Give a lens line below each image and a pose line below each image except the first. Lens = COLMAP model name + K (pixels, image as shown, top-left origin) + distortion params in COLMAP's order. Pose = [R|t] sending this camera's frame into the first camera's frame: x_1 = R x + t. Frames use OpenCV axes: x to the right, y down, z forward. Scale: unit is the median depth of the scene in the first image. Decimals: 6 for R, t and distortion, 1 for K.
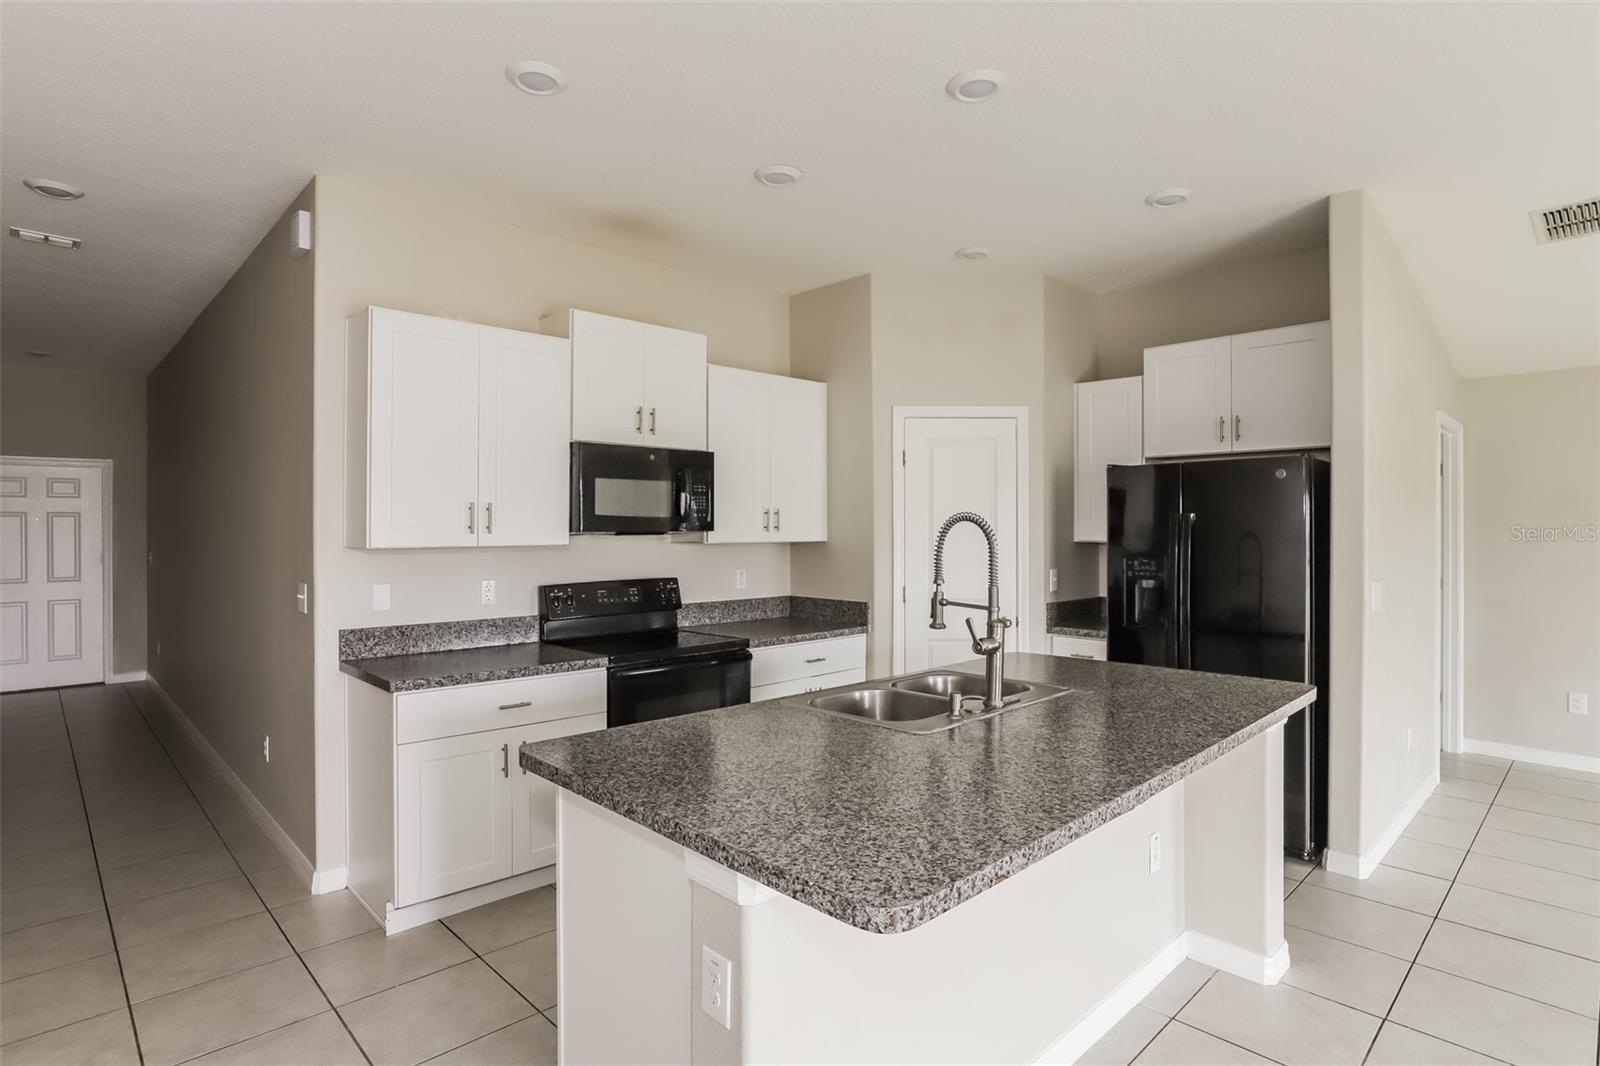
lens RADIAL K [[824.1, 0, 806.7], [0, 824.1, 528.0], [0, 0, 1]] dist [-0.027422, 0.008064]
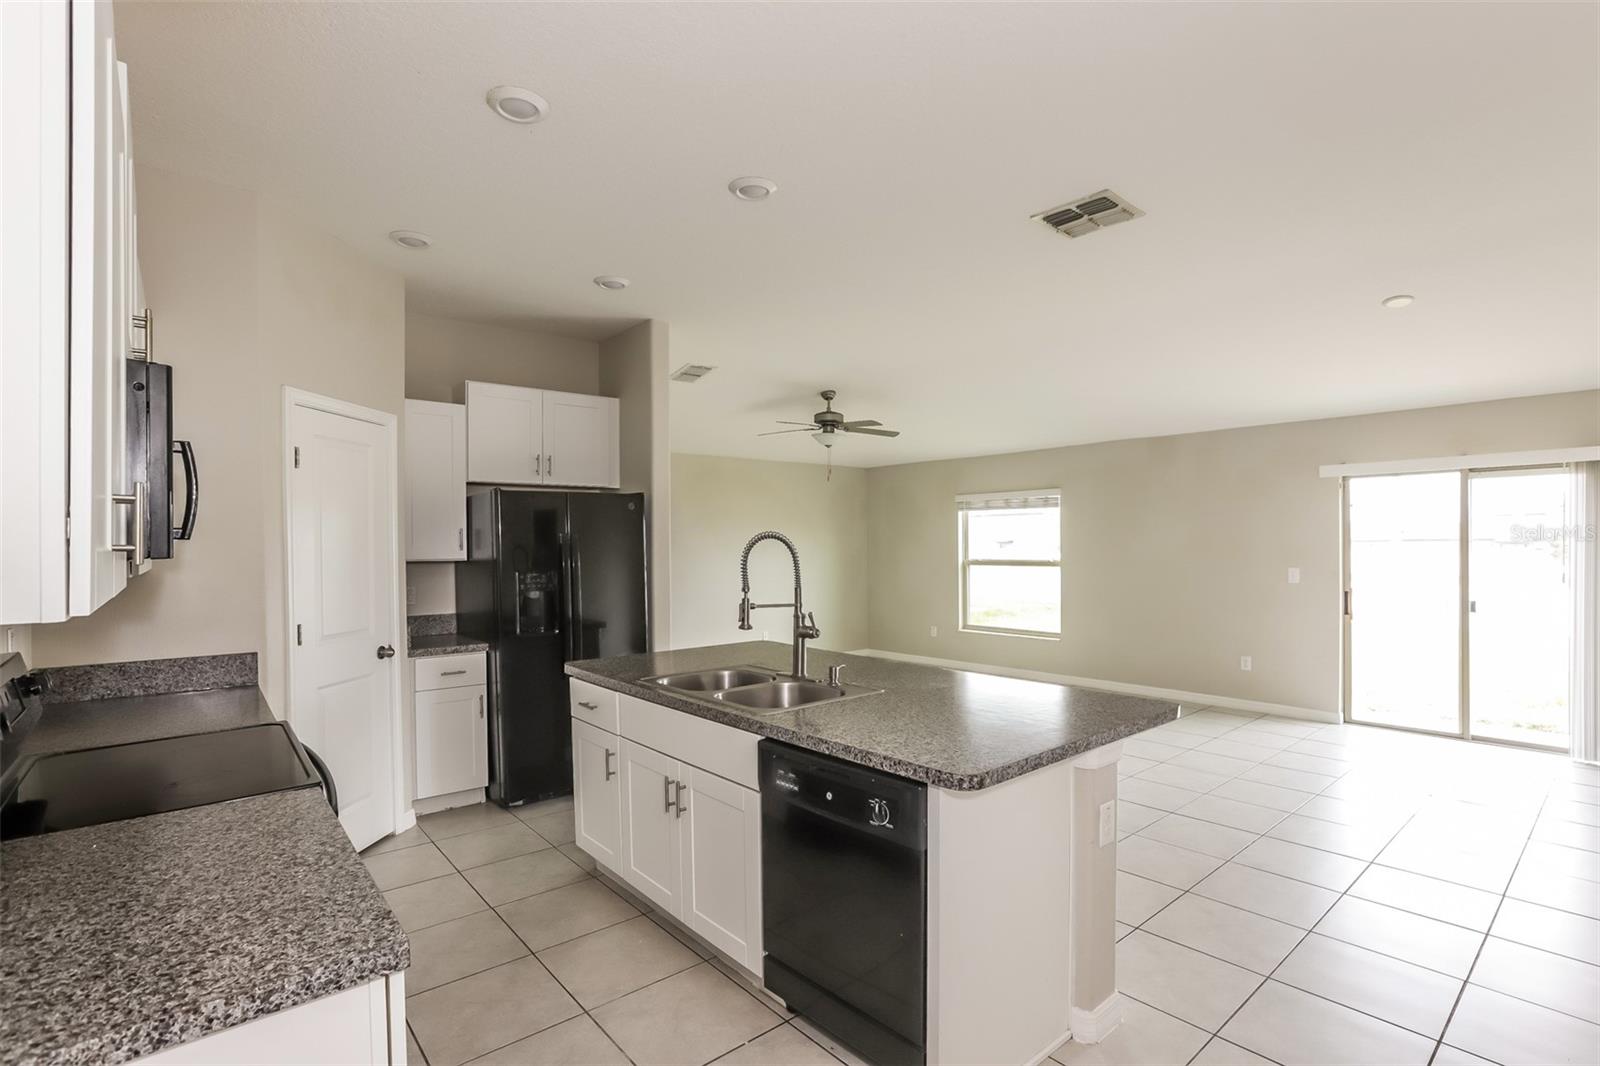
lens RADIAL K [[747.2, 0, 804.9], [0, 747.2, 538.6], [0, 0, 1]] dist [-0.019007, 0.001838]
pose [[0.082638, 0.004081, 0.996571, -0.612249], [0.007823, 0.999958, -0.004744, -0.002124], [-0.996549, 0.008188, 0.082603, 0.553209]]
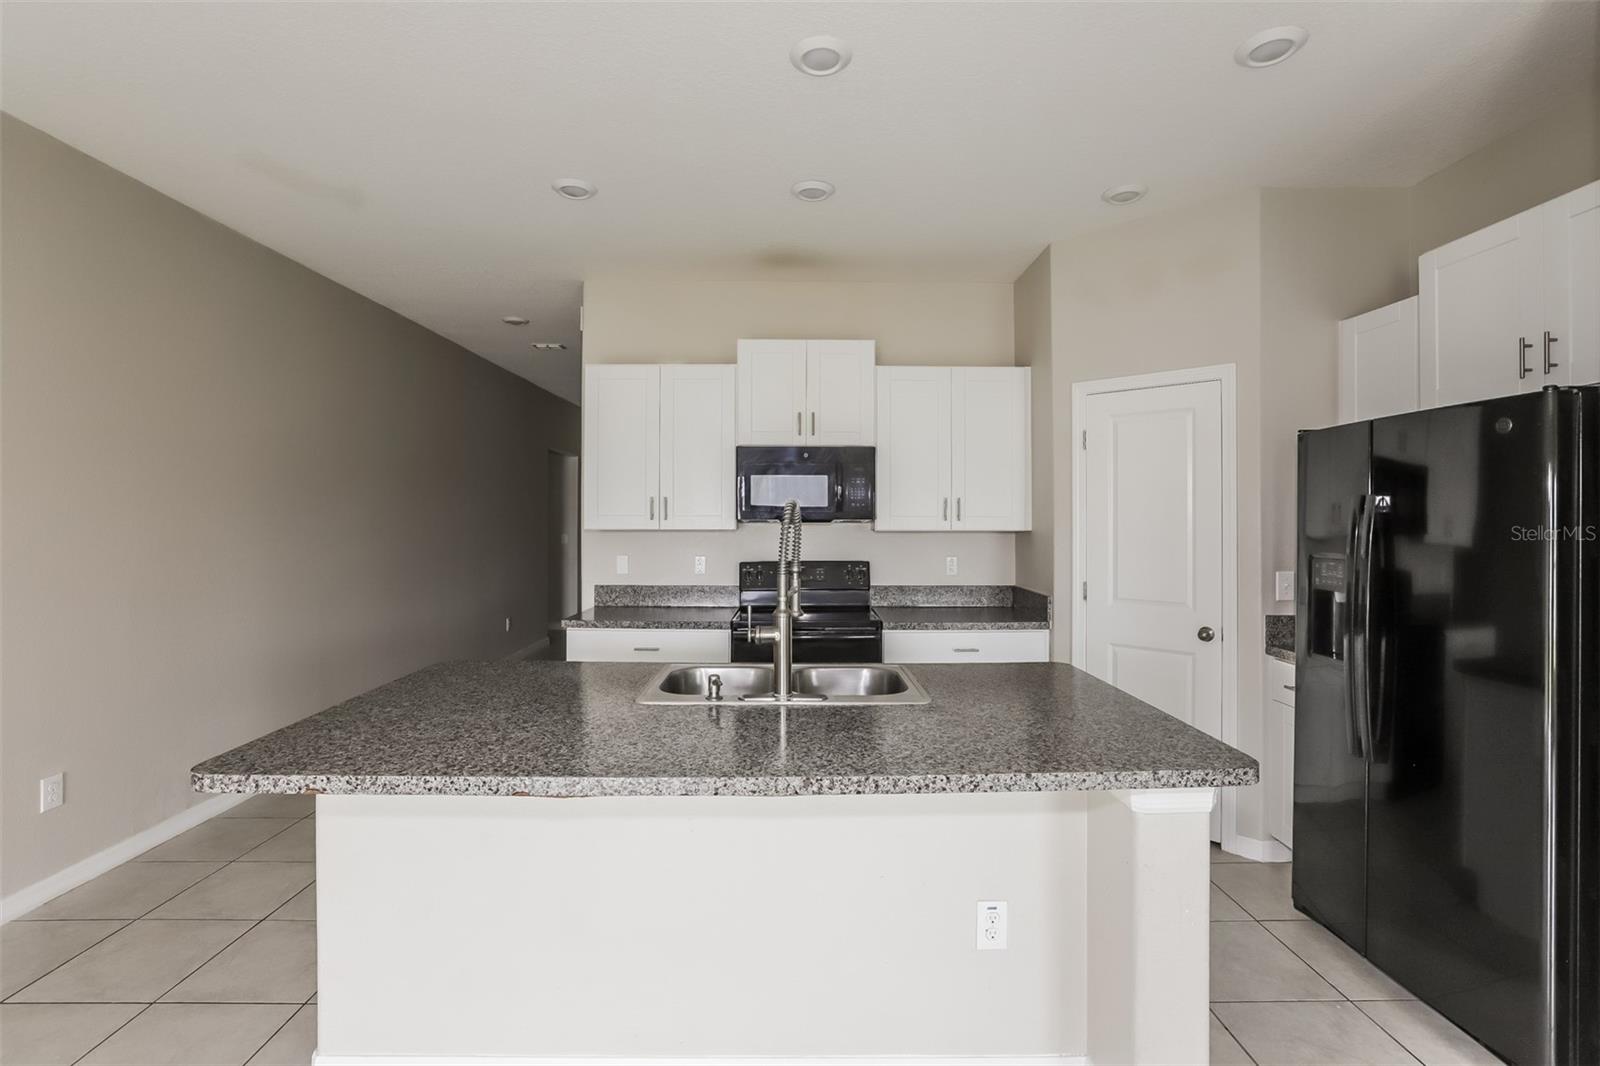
lens RADIAL K [[747.2, 0, 794.2], [0, 747.2, 515.6], [0, 0, 1]] dist [-0.019007, 0.001838]
pose [[0.722227, 0.000153, -0.691656, 0.528280], [-0.000602, 1.000000, -0.000408, -0.000957], [0.691655, 0.000711, 0.722227, 0.228575]]
